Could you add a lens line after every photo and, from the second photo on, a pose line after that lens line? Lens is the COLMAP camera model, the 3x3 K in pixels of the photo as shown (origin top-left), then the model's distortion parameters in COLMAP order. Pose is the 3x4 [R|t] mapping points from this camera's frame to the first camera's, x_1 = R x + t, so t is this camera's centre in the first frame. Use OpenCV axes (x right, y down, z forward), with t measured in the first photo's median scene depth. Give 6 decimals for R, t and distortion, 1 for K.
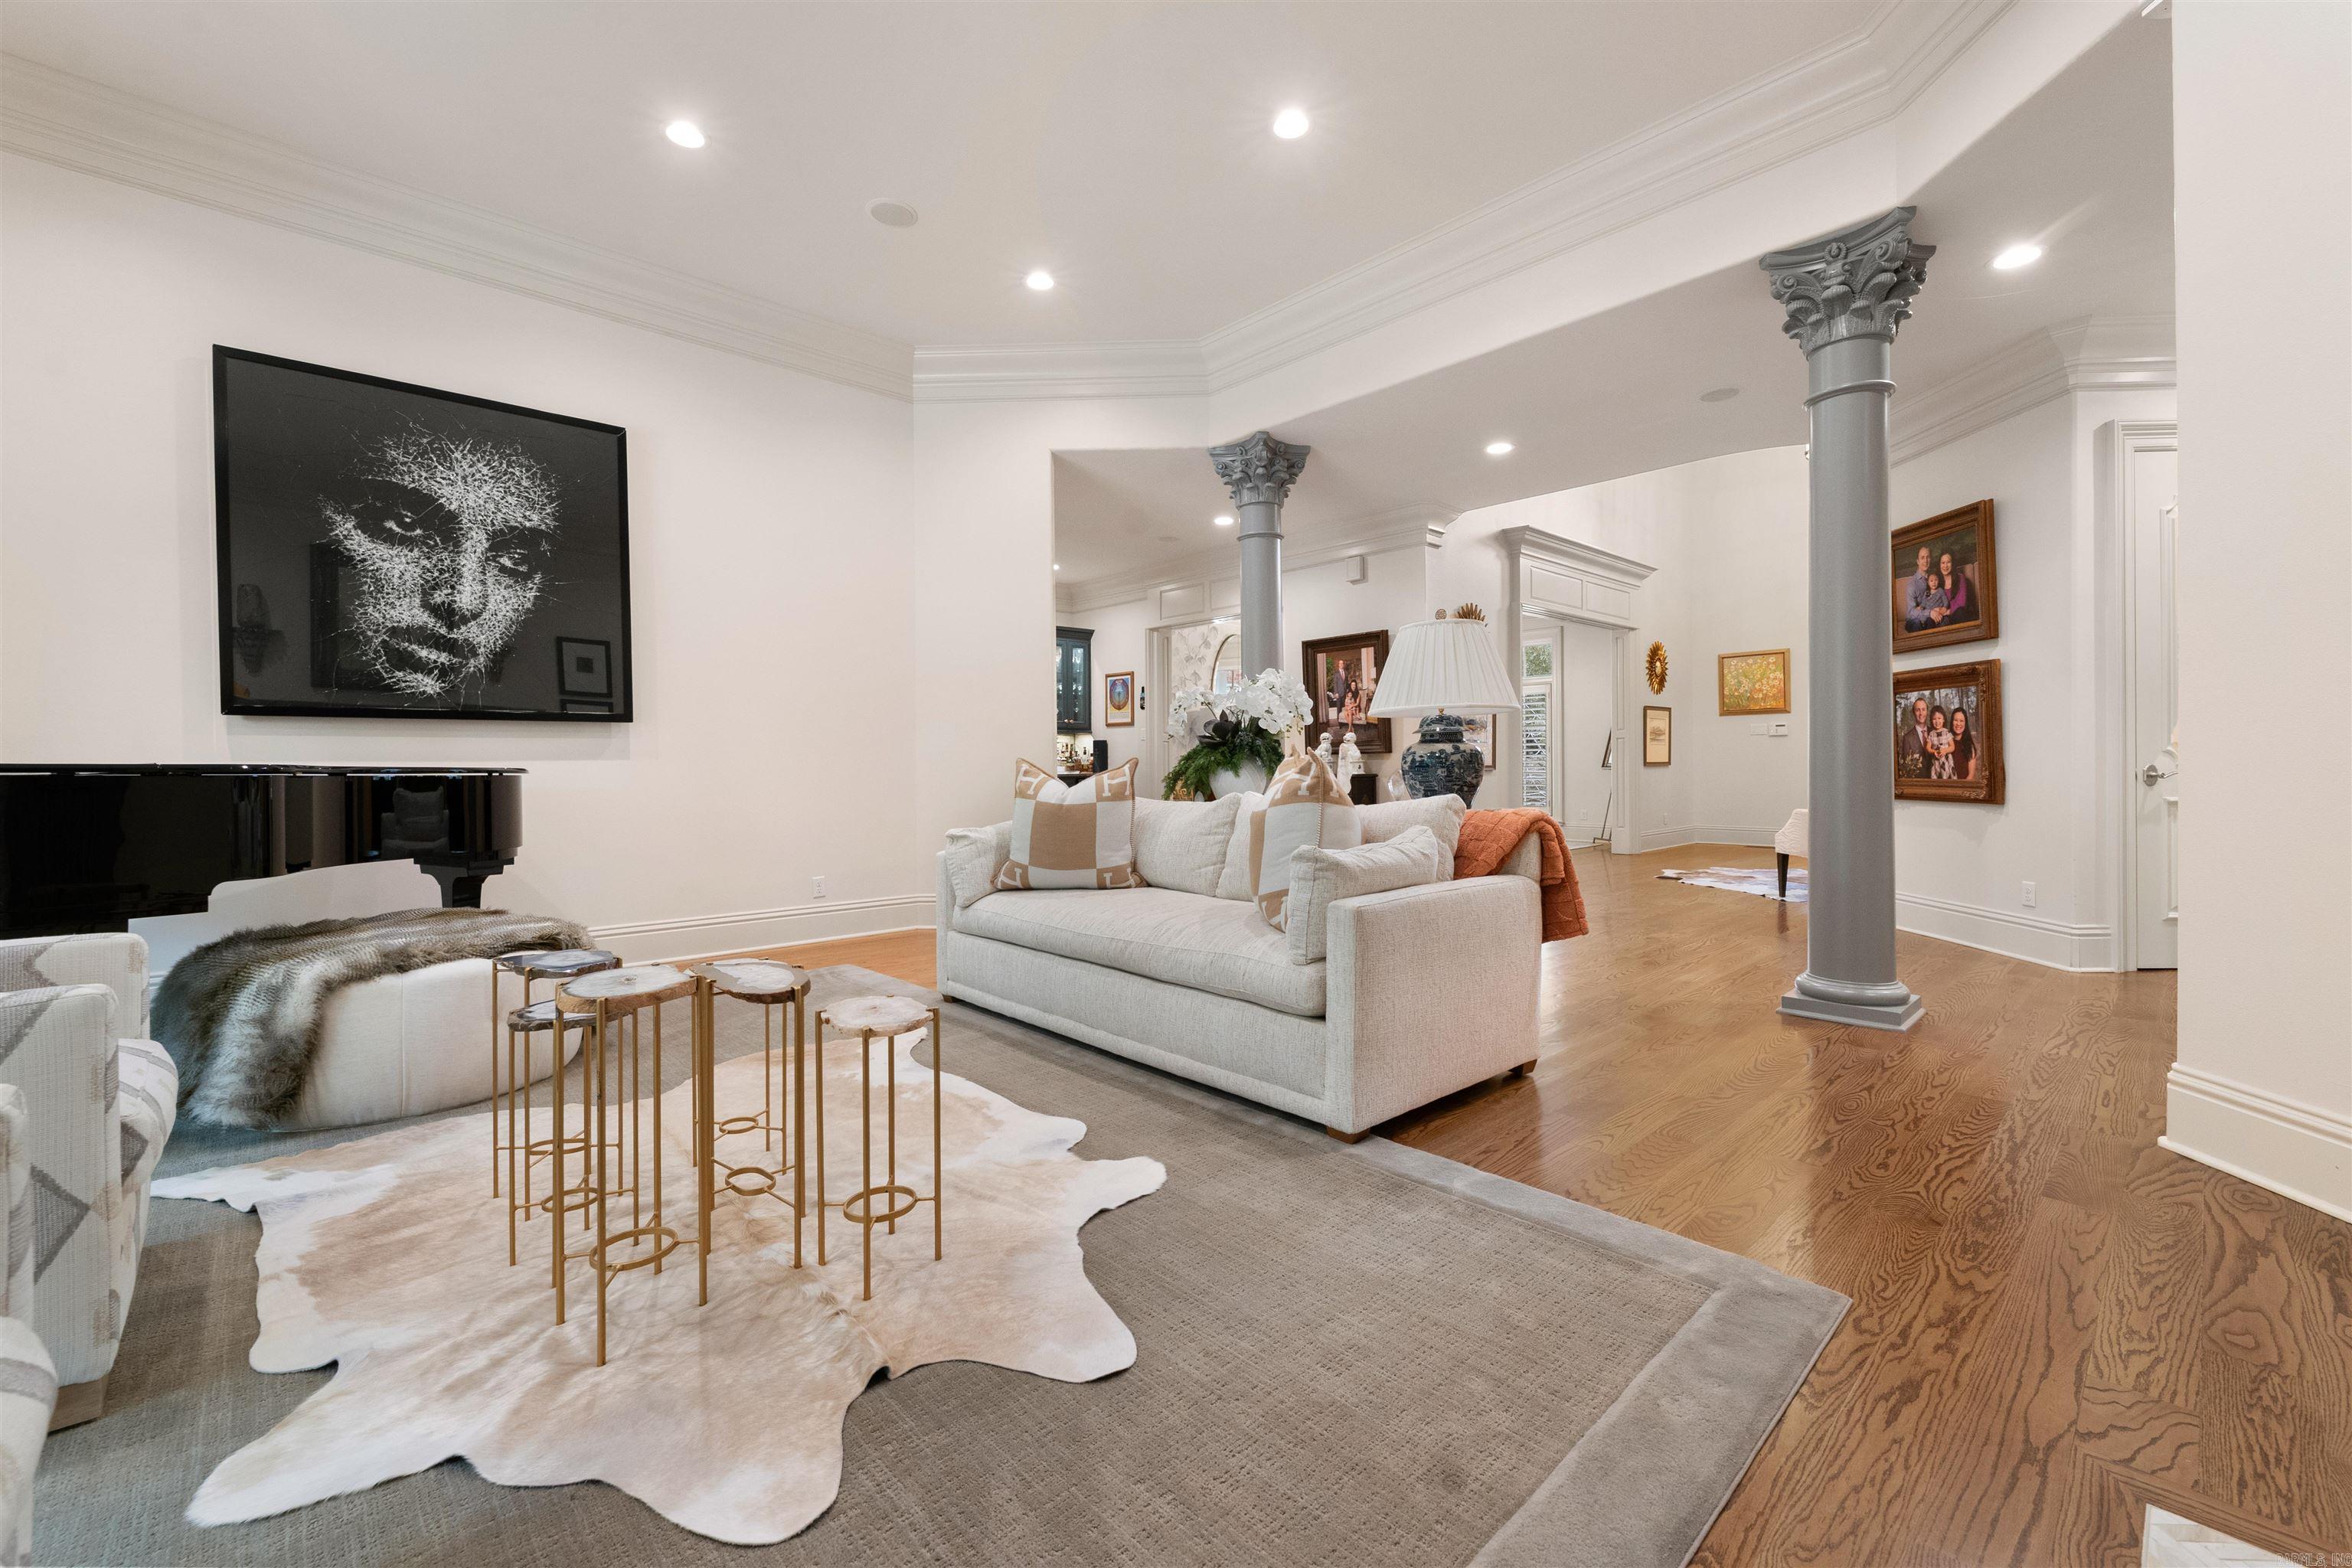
lens RADIAL K [[970.1, 0, 1175.2], [0, 970.1, 771.0], [0, 0, 1]] dist [0.000251, 0.000003]
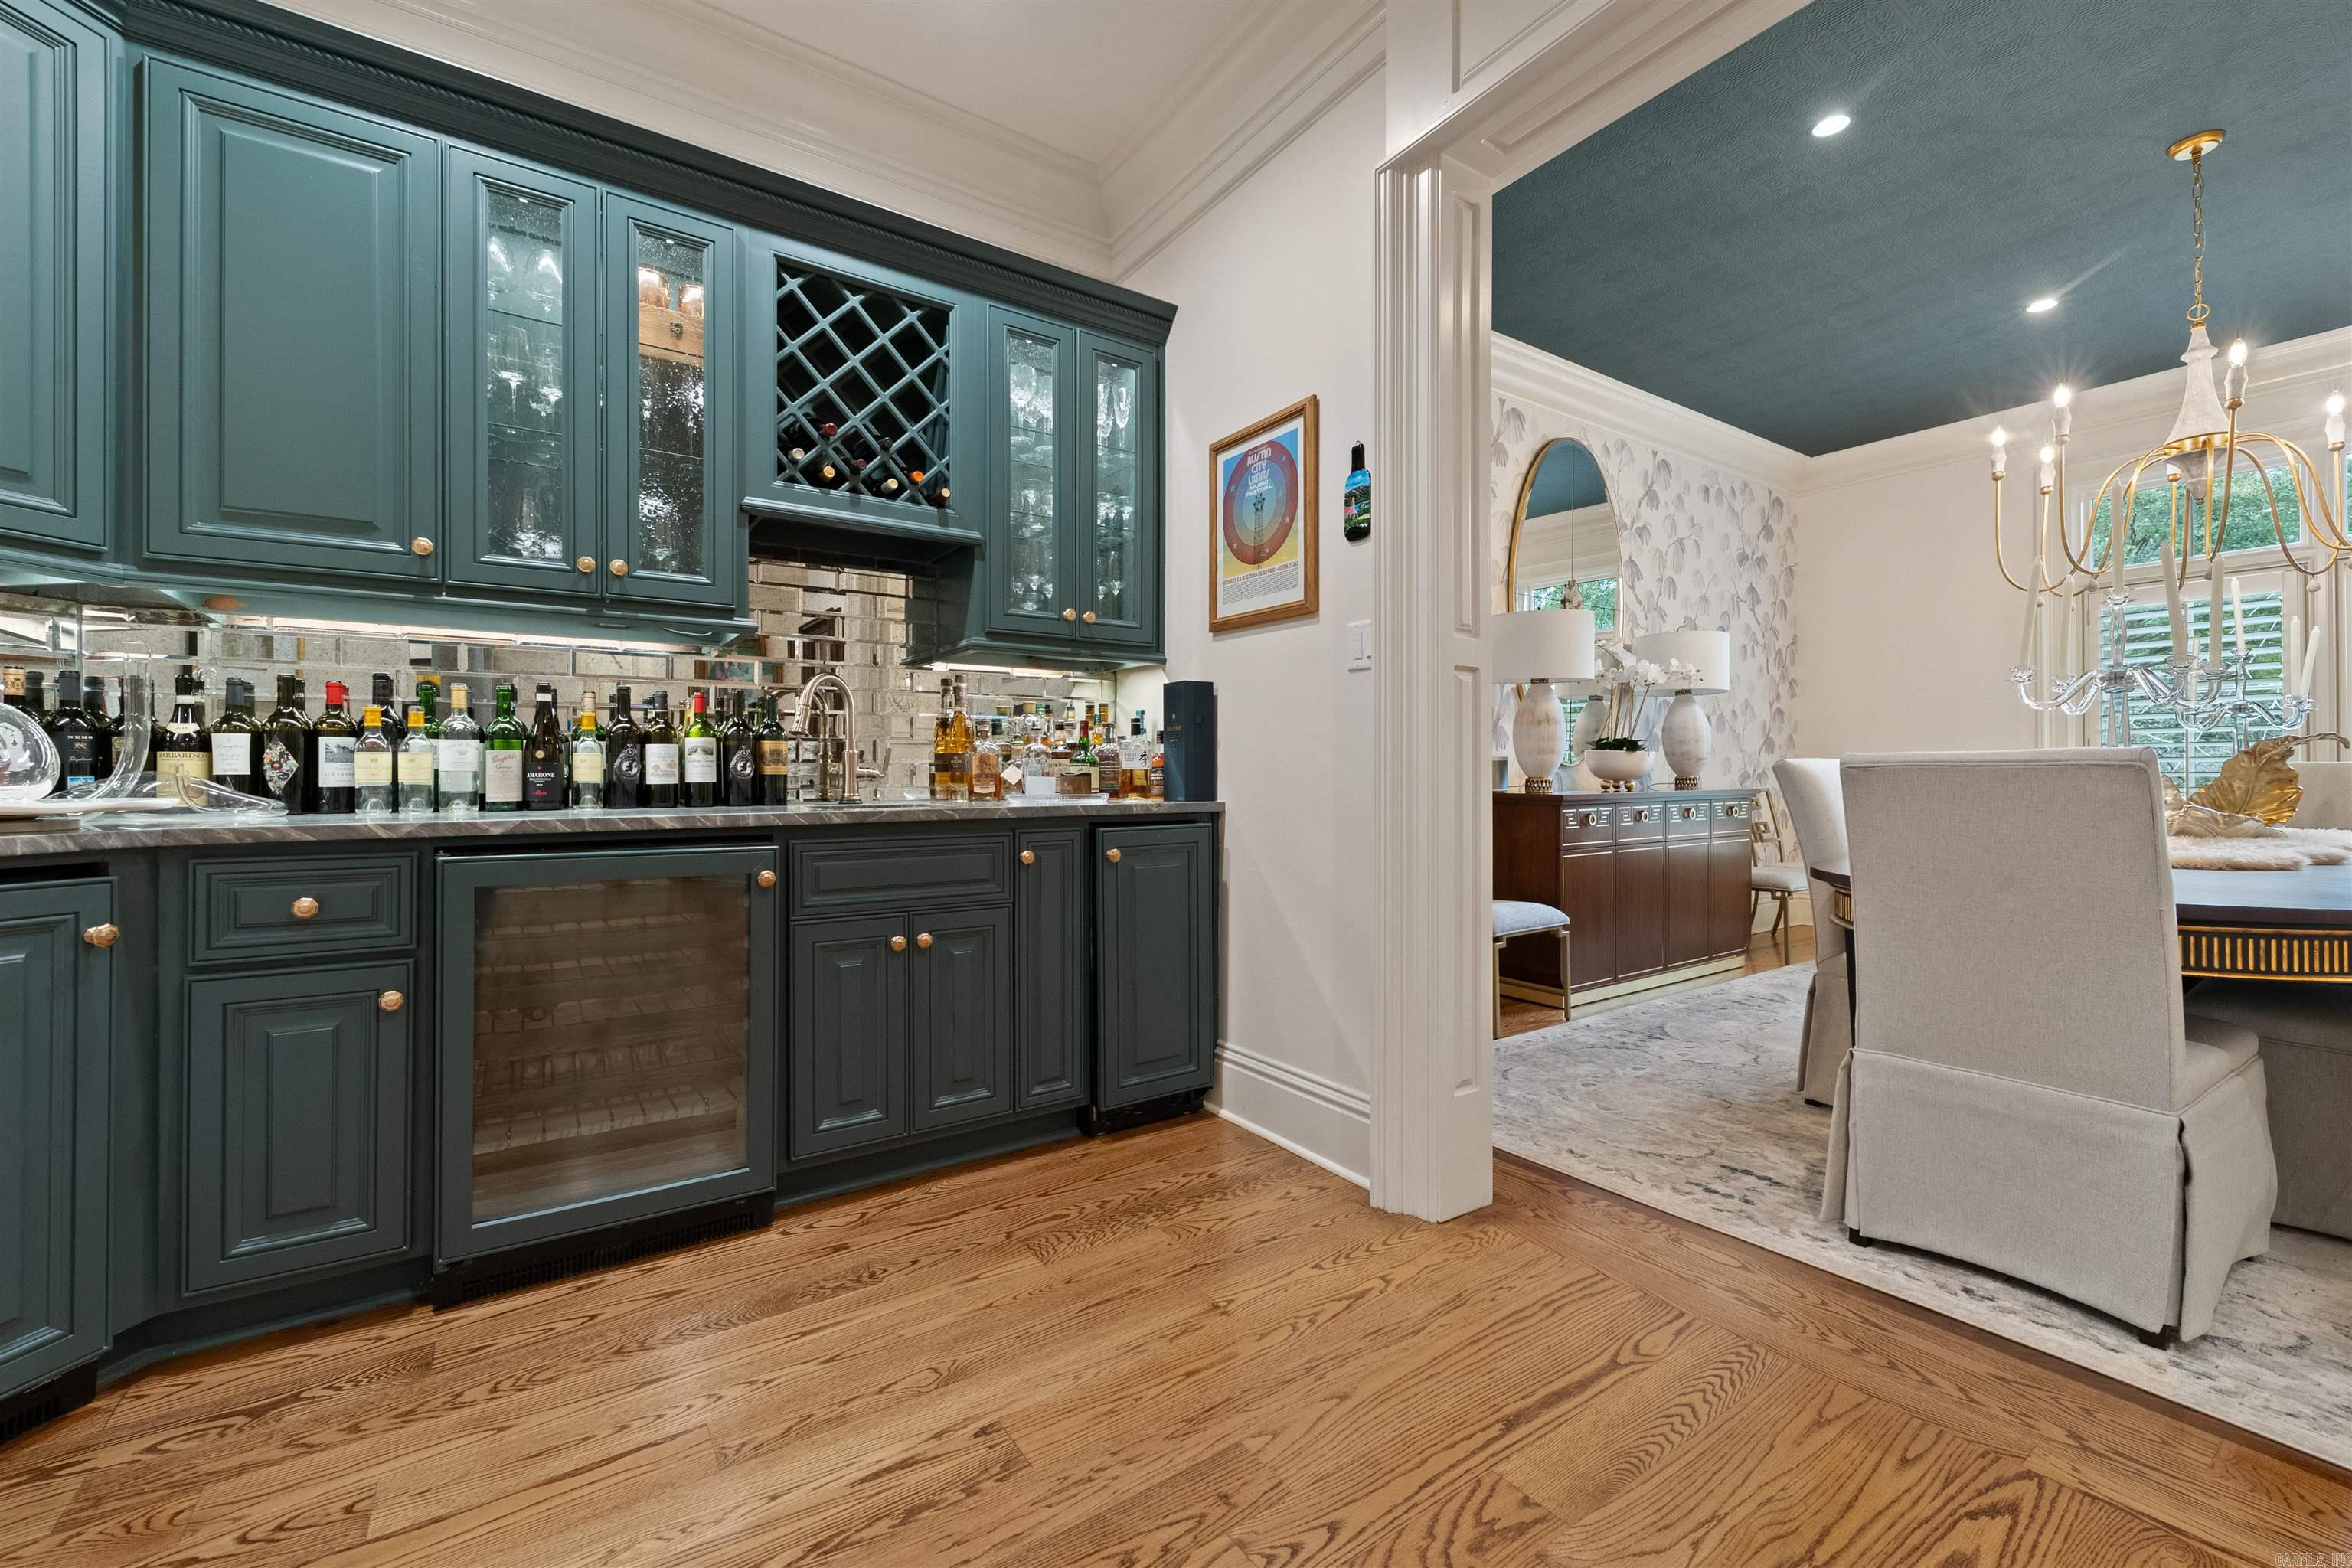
lens RADIAL K [[970.1, 0, 1176.5], [0, 970.1, 781.2], [0, 0, 1]] dist [0.000251, 0.000003]
pose [[0.986374, 0.009695, -0.164232, -0.035649], [-0.010456, 0.999938, -0.003768, -0.003104], [0.164185, 0.005434, 0.986415, 0.727644]]
